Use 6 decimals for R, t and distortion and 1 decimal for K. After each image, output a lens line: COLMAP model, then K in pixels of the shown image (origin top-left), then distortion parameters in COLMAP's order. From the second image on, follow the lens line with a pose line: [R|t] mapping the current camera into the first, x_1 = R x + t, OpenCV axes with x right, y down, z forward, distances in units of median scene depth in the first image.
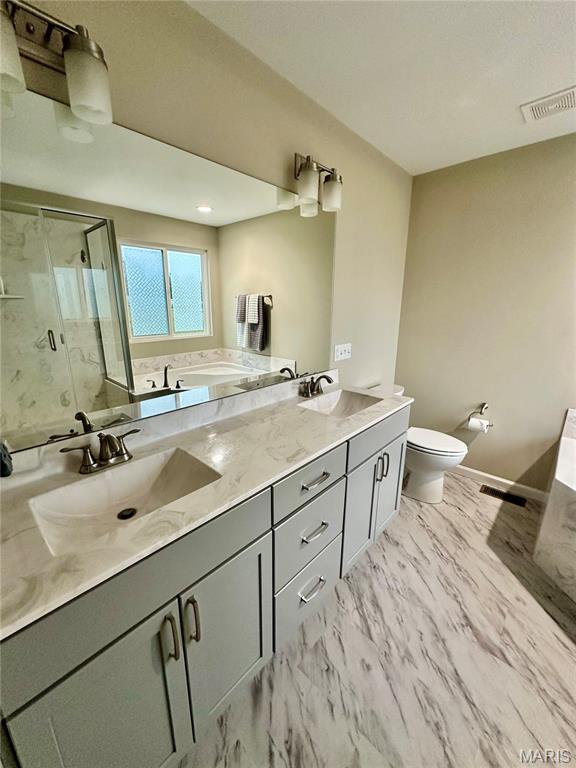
lens RADIAL K [[307.5, 0, 287.5], [0, 307.5, 385.4], [0, 0, 1]] dist [0.000804, 0.000238]
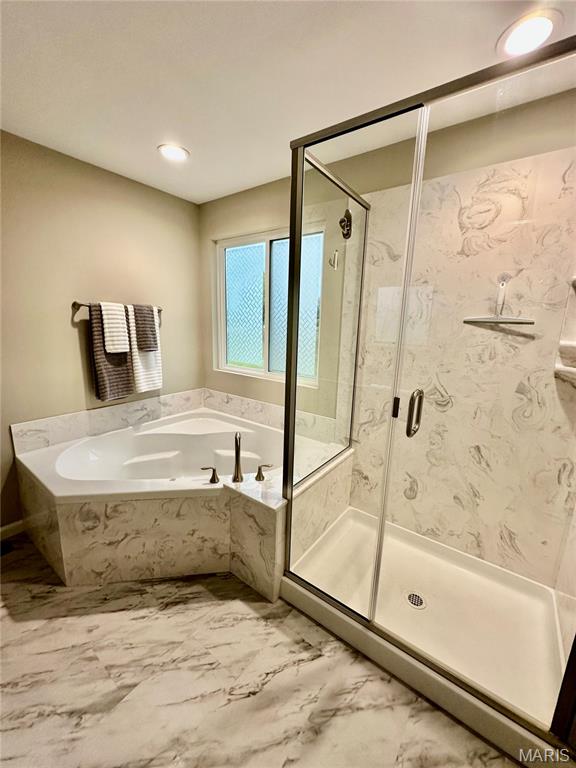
lens RADIAL K [[307.5, 0, 288.6], [0, 307.5, 385.1], [0, 0, 1]] dist [0.000804, 0.000238]
pose [[-0.118954, -0.208206, 0.970825, -0.061354], [0.221603, 0.947536, 0.230364, -0.081187], [-0.967854, 0.242541, -0.066574, 0.307409]]
